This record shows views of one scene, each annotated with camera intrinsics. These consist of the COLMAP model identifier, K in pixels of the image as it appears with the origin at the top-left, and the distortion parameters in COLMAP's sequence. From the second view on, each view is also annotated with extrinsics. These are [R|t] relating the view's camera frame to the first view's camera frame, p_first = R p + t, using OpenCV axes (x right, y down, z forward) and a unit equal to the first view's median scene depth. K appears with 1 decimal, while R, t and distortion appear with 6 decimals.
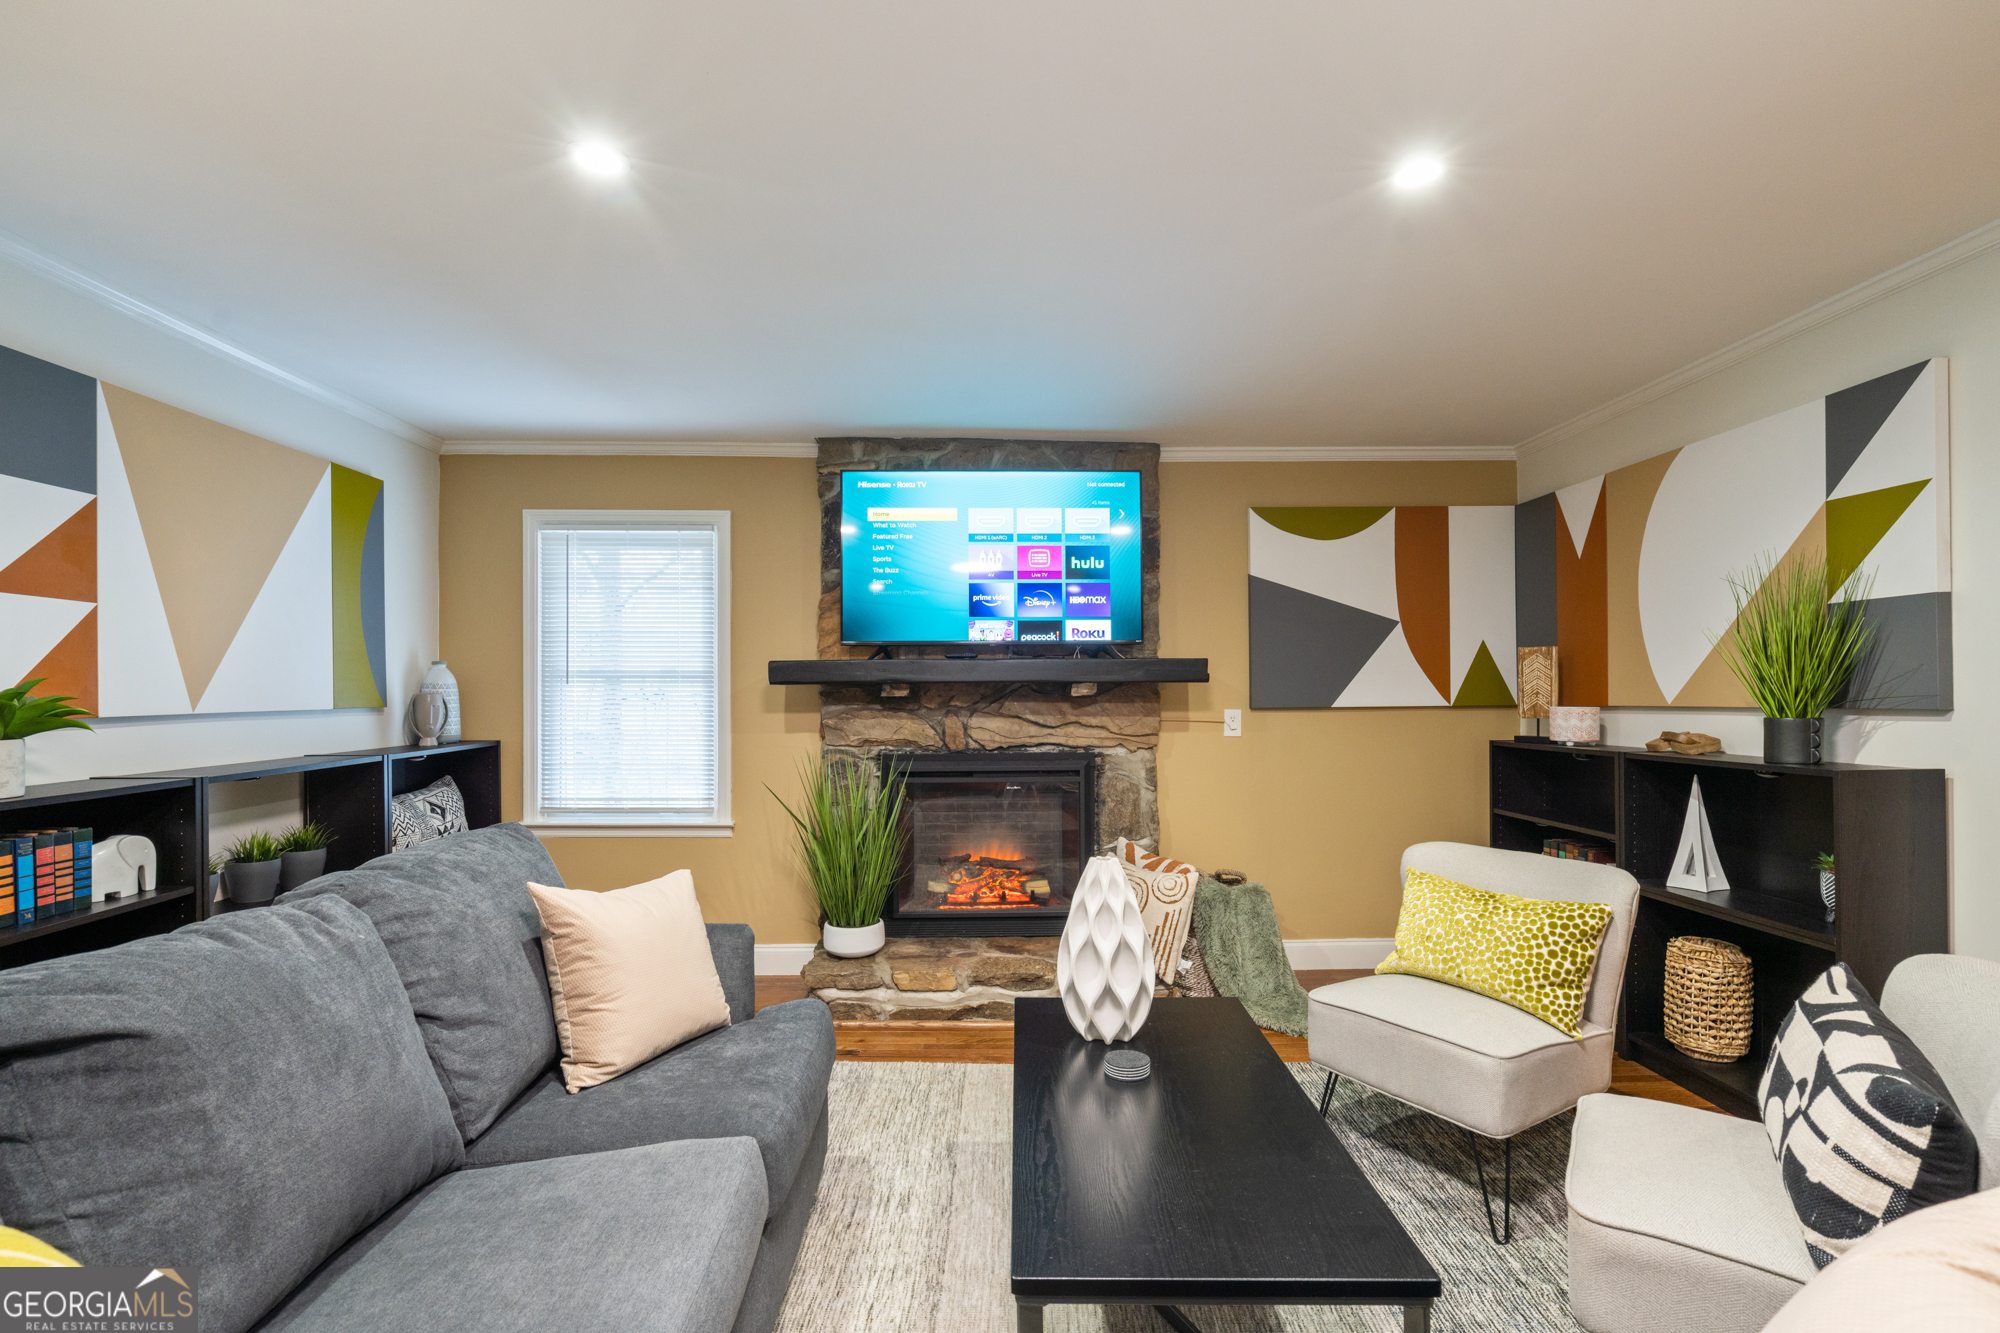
lens RADIAL K [[922.6, 0, 989.7], [0, 922.6, 697.3], [0, 0, 1]] dist [-0.011786, 0.004998]
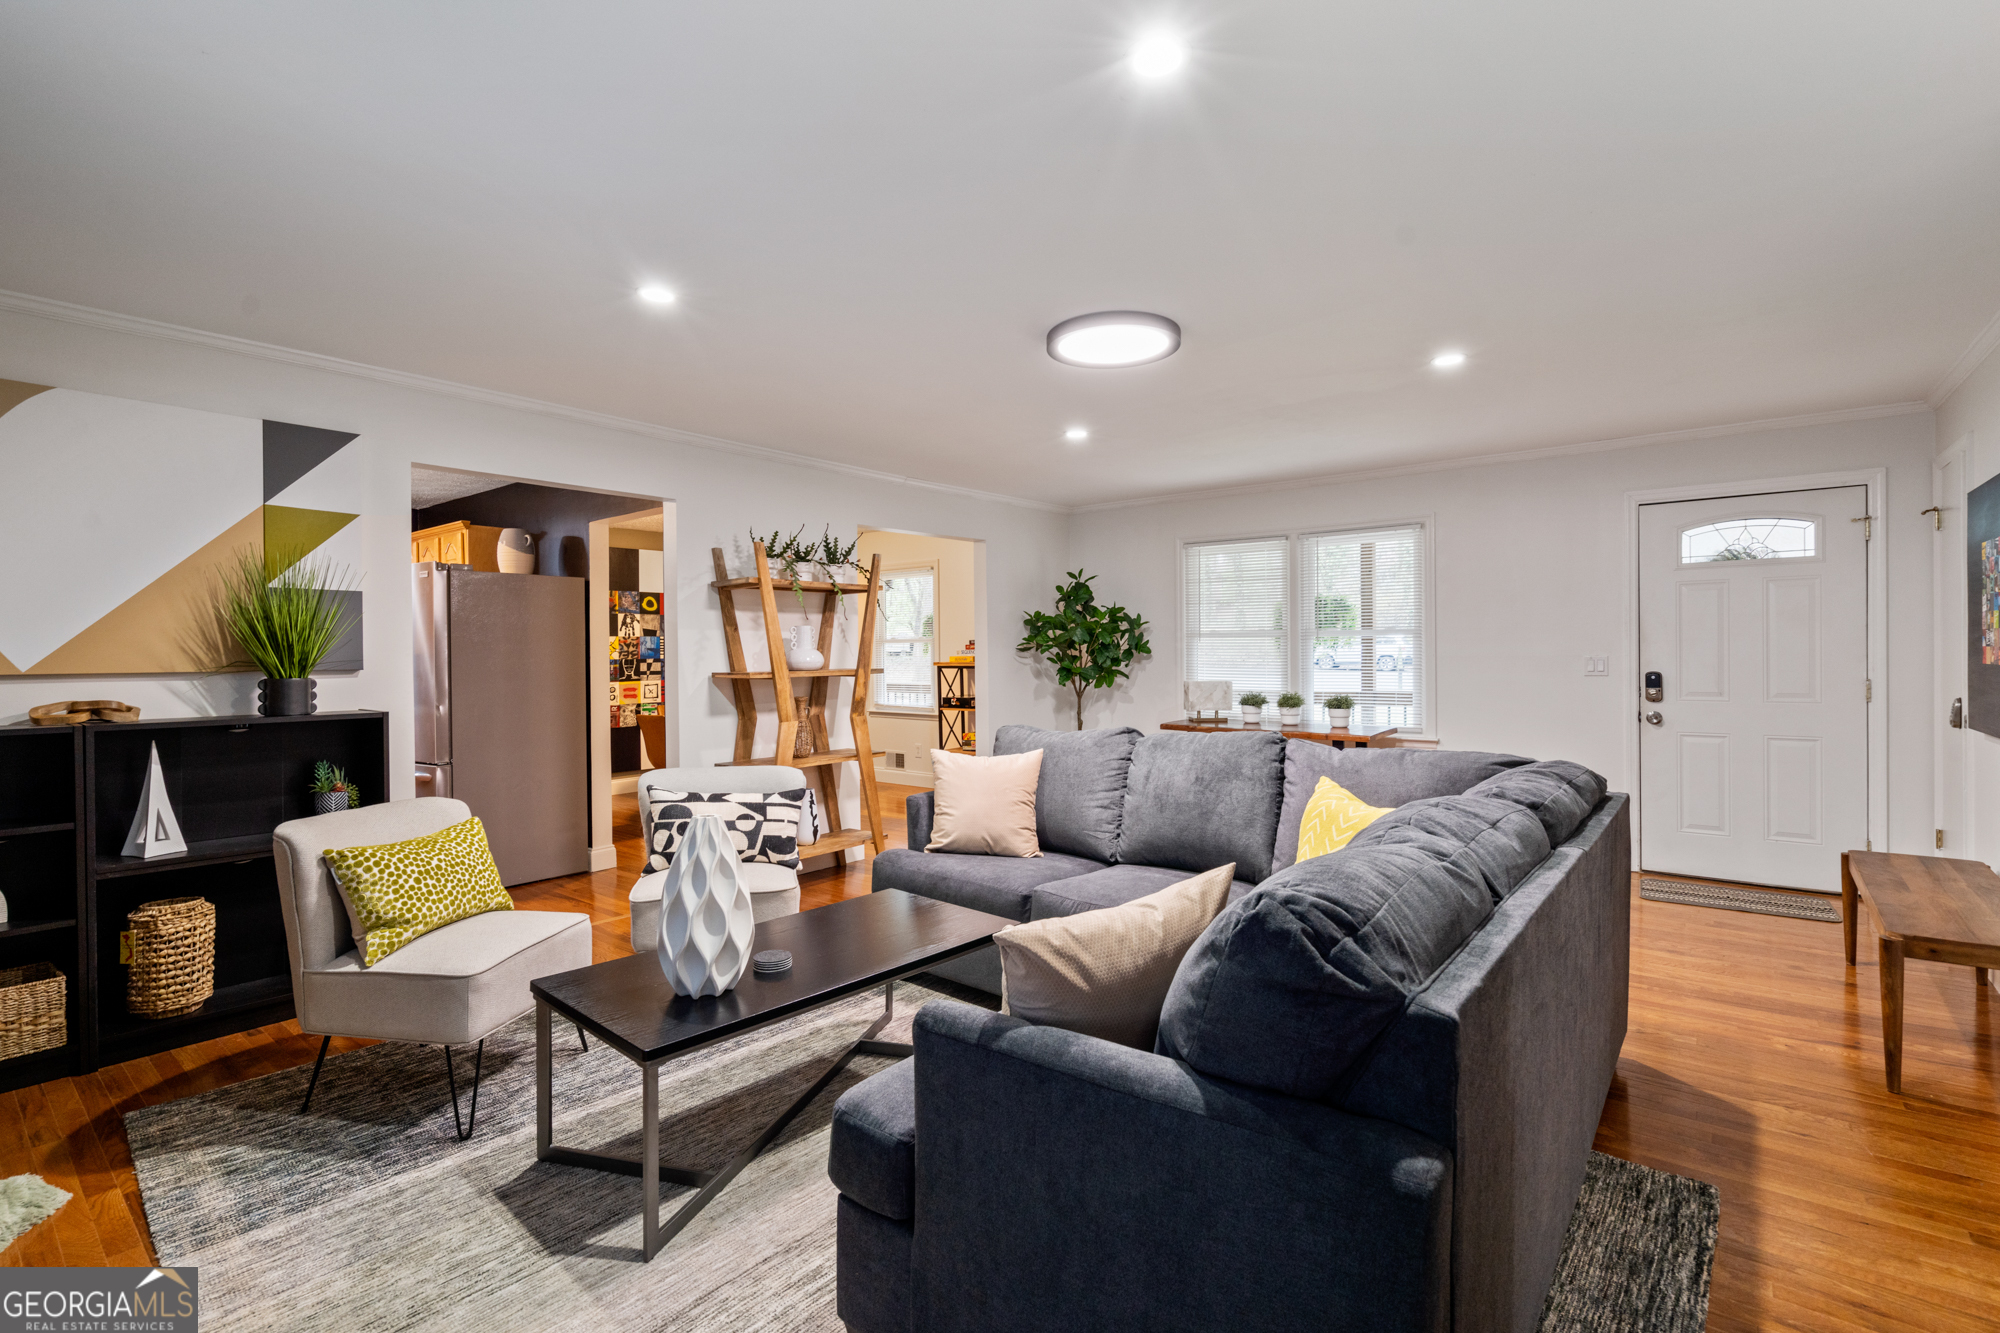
lens RADIAL K [[922.6, 0, 981.0], [0, 922.6, 655.1], [0, 0, 1]] dist [-0.011786, 0.004998]
pose [[-0.752238, 0.008790, 0.658832, -0.433161], [0.010584, 0.999943, -0.001257, 0.001020], [-0.658806, 0.006028, -0.752289, 0.878731]]
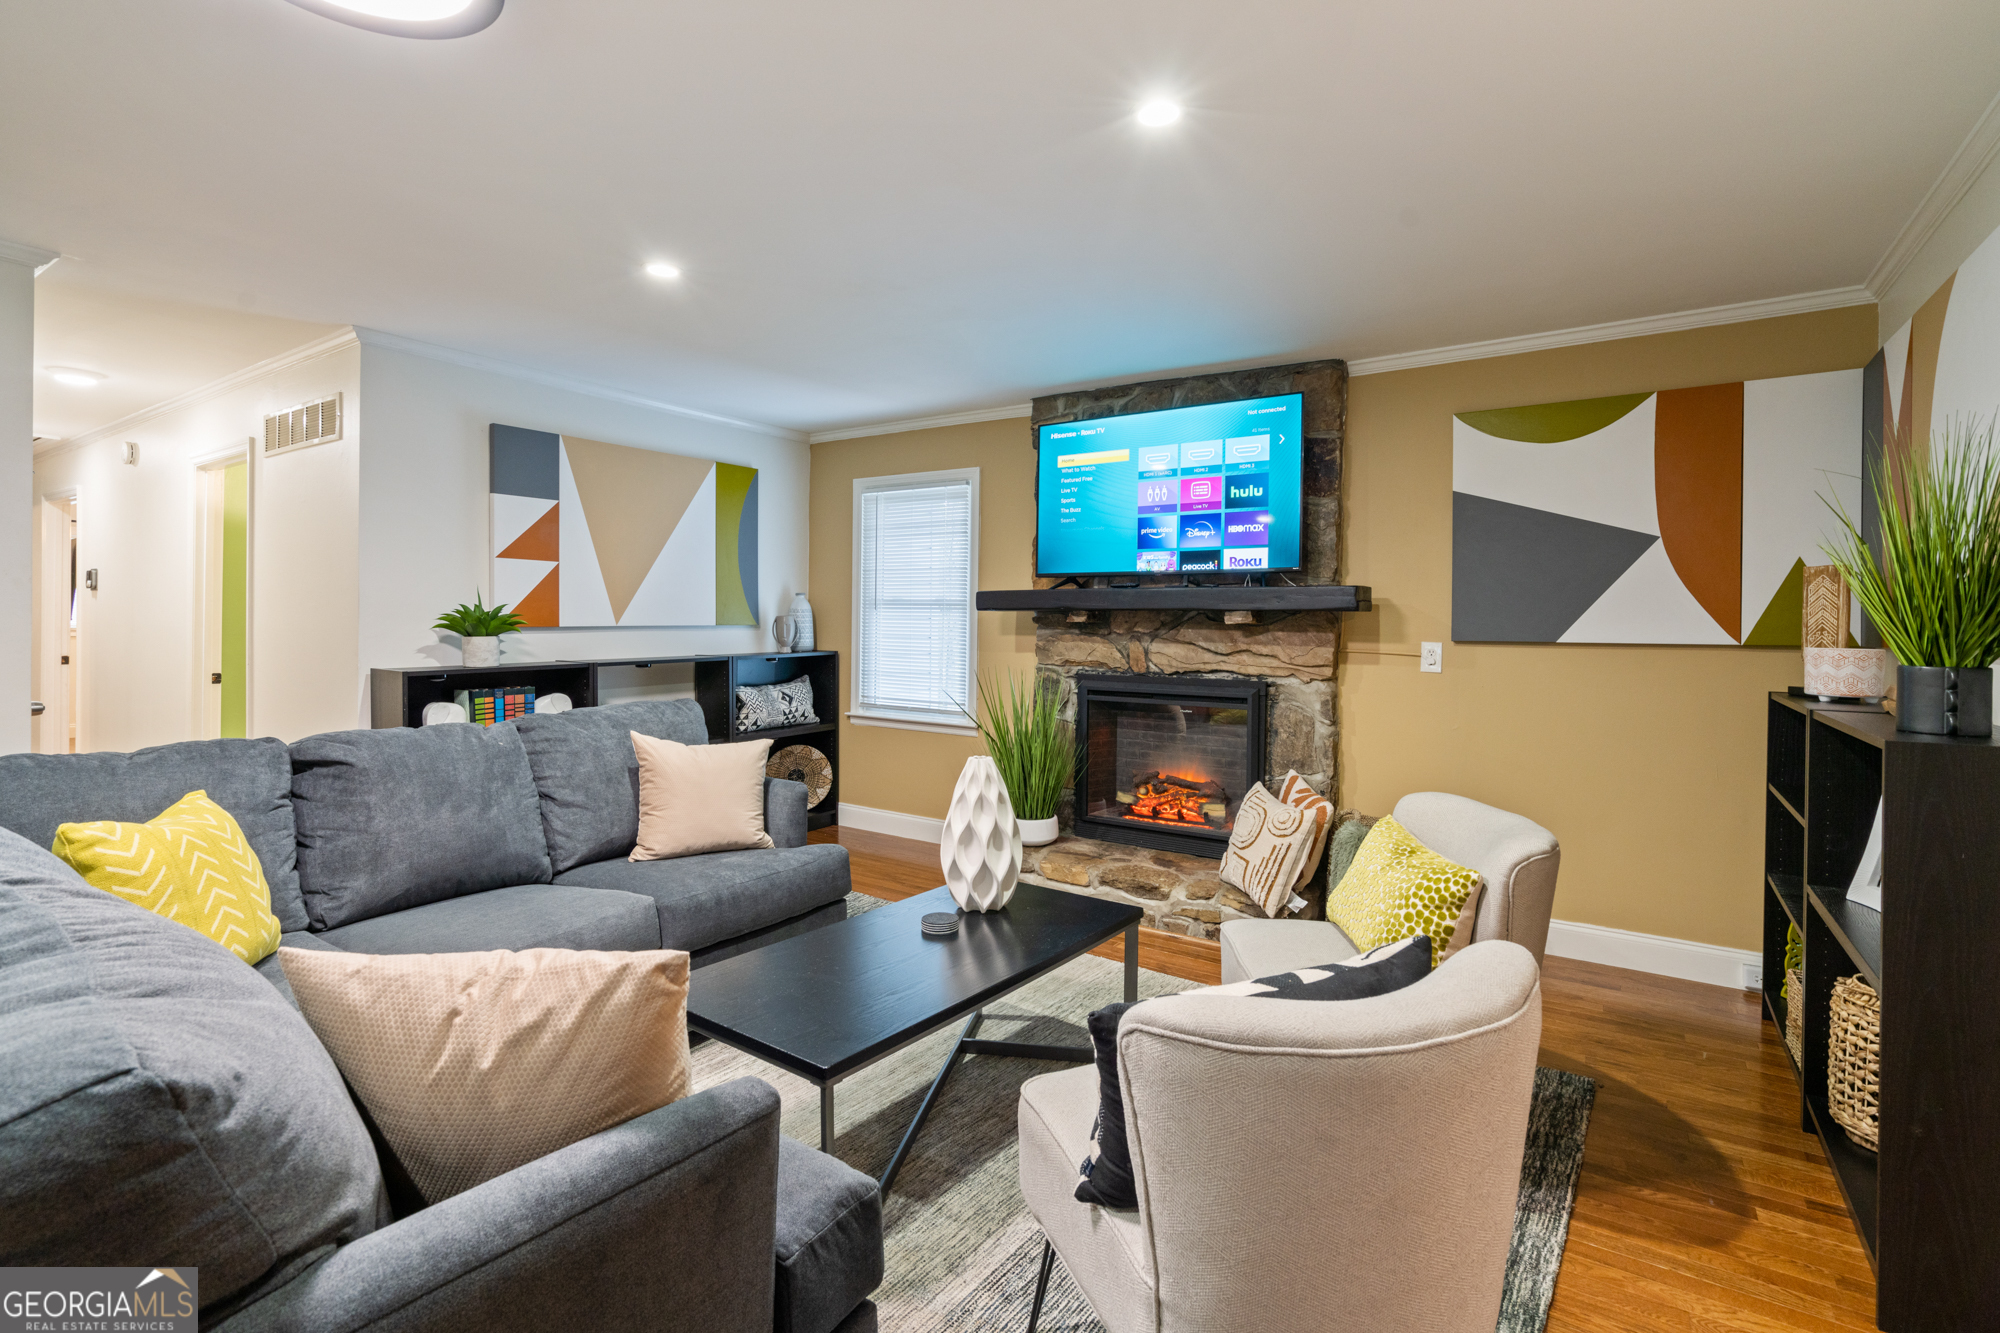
lens RADIAL K [[922.6, 0, 995.0], [0, 922.6, 628.9], [0, 0, 1]] dist [-0.011786, 0.004998]
pose [[0.816022, 0.017096, -0.577768, 0.465396], [-0.015151, 0.999852, 0.008186, -0.000267], [0.577823, 0.002074, 0.816160, 0.024871]]
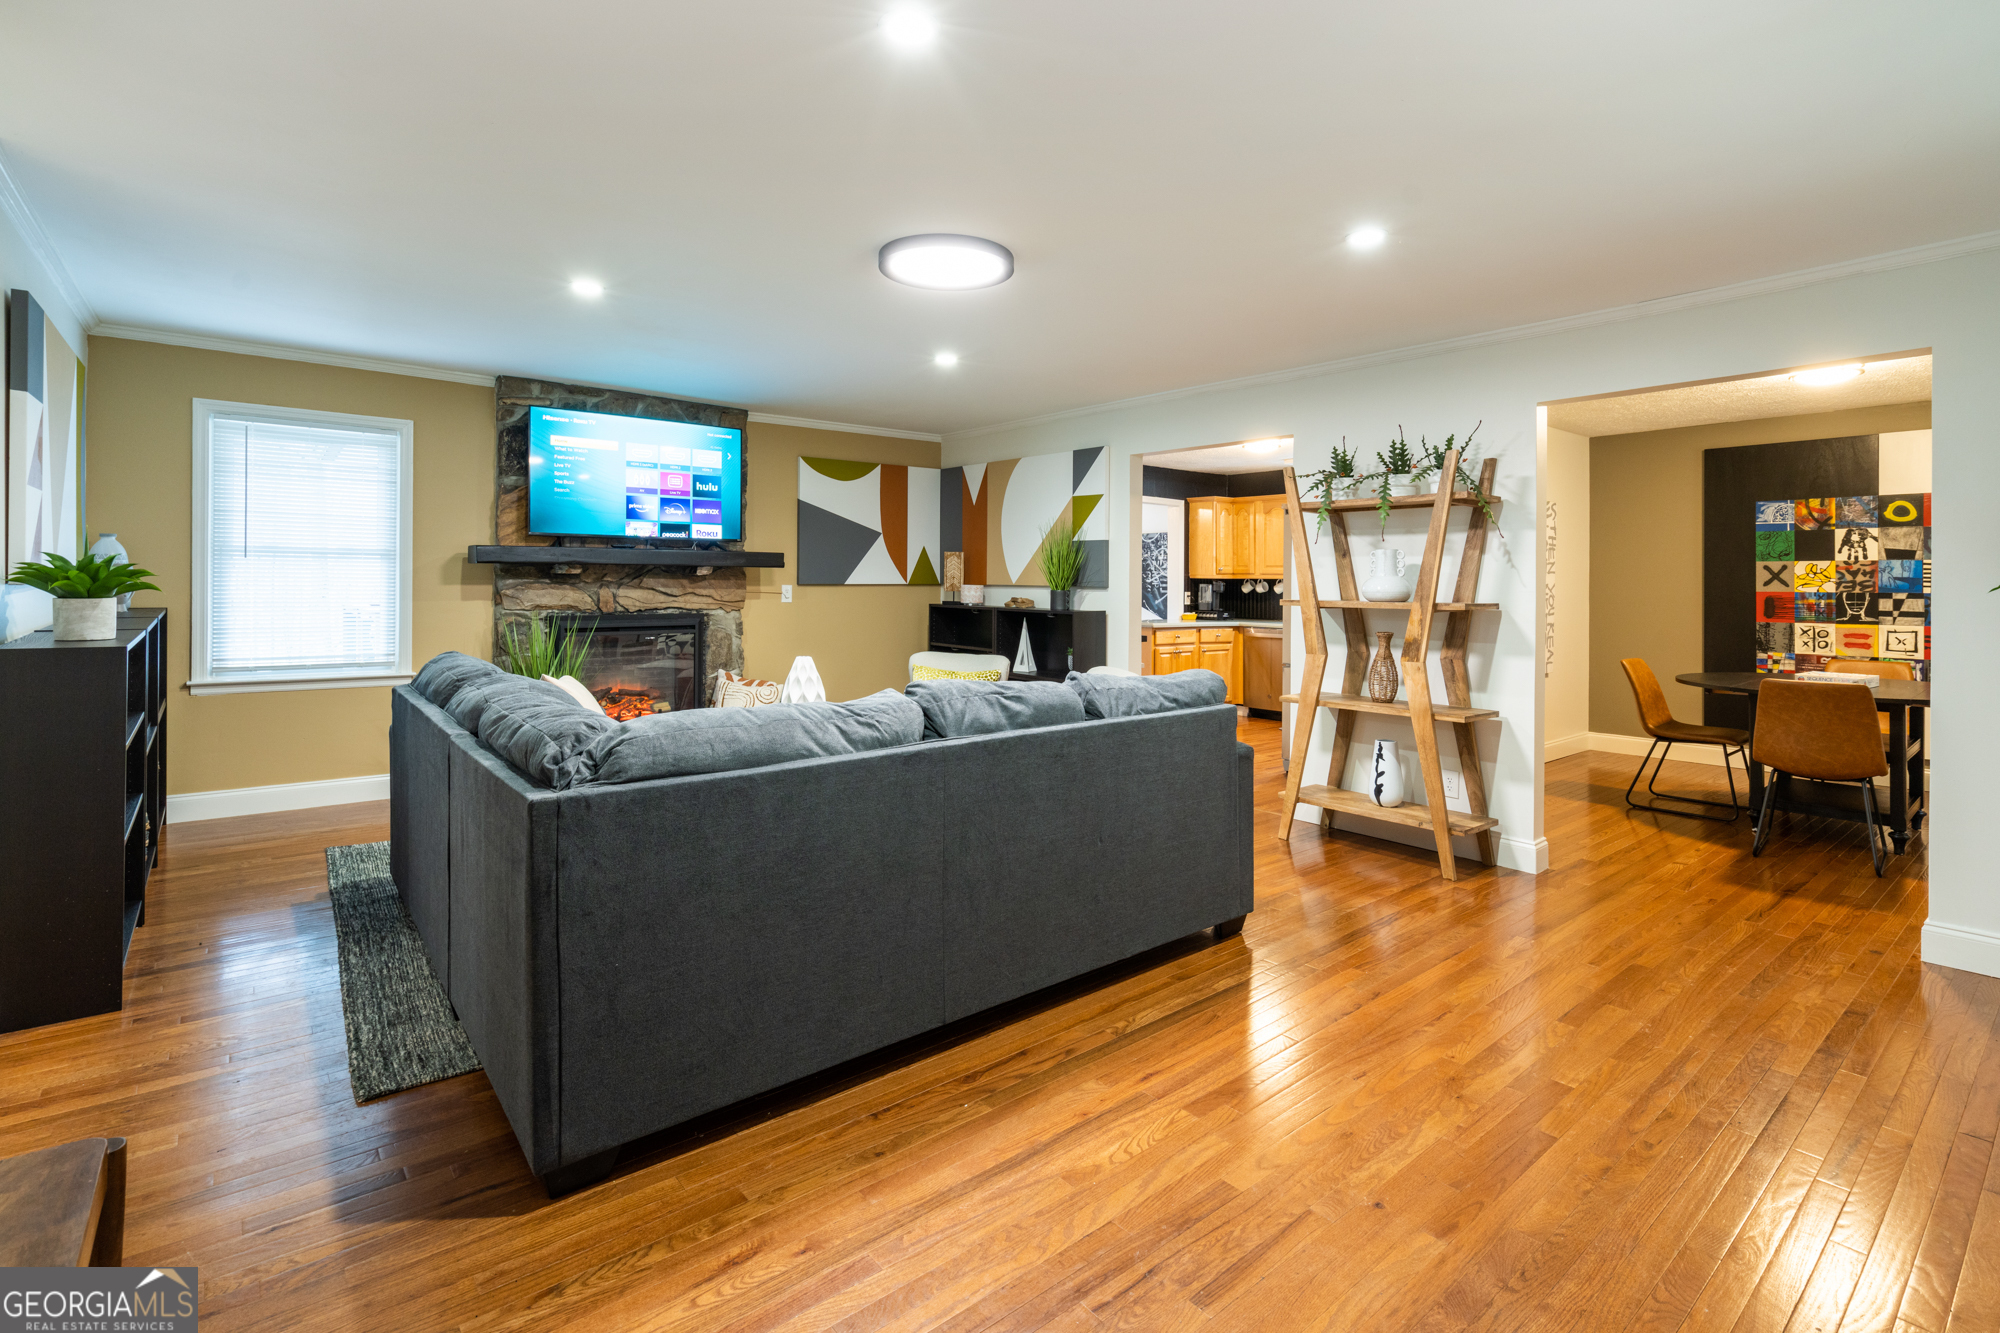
lens RADIAL K [[922.6, 0, 1002.5], [0, 922.6, 581.9], [0, 0, 1]] dist [-0.011786, 0.004998]
pose [[0.788897, 0.010208, 0.614440, -0.437959], [-0.014830, 0.999887, 0.002429, -0.001166], [-0.614346, -0.011028, 0.788960, -0.488678]]
